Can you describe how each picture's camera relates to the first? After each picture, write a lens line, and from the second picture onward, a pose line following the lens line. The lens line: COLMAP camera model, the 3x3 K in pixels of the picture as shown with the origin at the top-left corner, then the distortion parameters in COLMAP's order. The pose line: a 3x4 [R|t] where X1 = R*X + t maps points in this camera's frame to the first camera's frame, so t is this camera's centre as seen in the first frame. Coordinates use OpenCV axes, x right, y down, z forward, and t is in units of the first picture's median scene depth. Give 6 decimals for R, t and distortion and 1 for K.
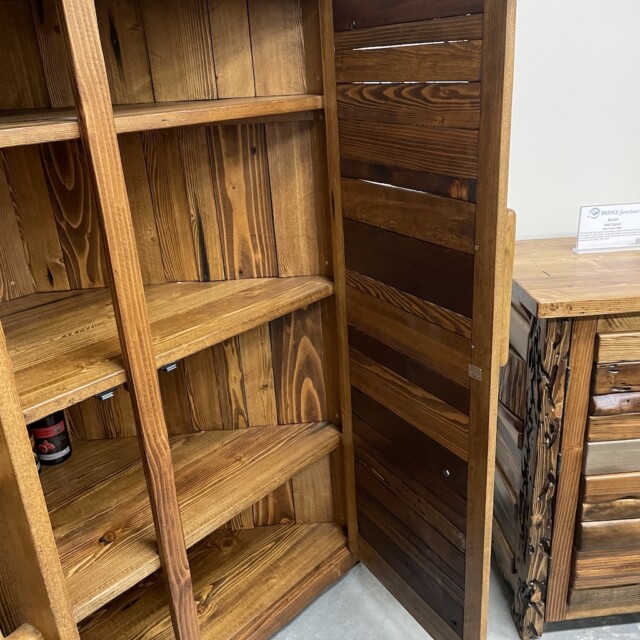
lens RADIAL K [[646.2, 0, 326.5], [0, 646.2, 315.8], [0, 0, 1]] dist [0.049752, 0.000000]
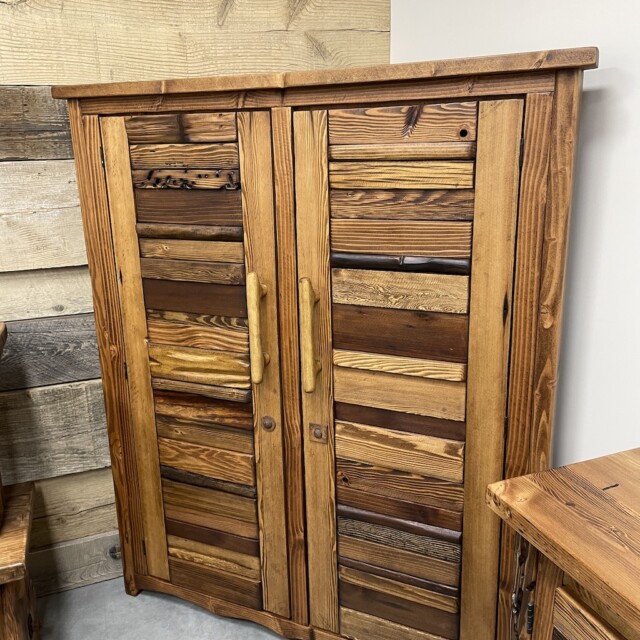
lens RADIAL K [[646.2, 0, 321.8], [0, 646.2, 316.8], [0, 0, 1]] dist [0.049752, 0.000000]
pose [[0.304212, 0.295750, -0.905531, 0.779719], [-0.344951, 0.920273, 0.184679, -0.241161], [0.887955, 0.256182, 0.381978, 0.389981]]
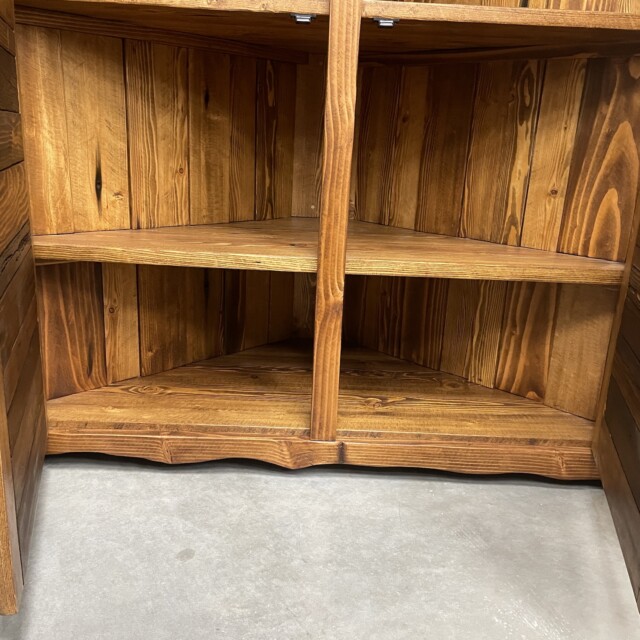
lens RADIAL K [[646.2, 0, 313.9], [0, 646.2, 325.9], [0, 0, 1]] dist [0.049752, 0.000000]
pose [[0.681389, 0.289794, -0.672108, 0.321443], [-0.345013, 0.937029, 0.054242, 0.365255], [0.645503, 0.194926, 0.738464, 0.323709]]
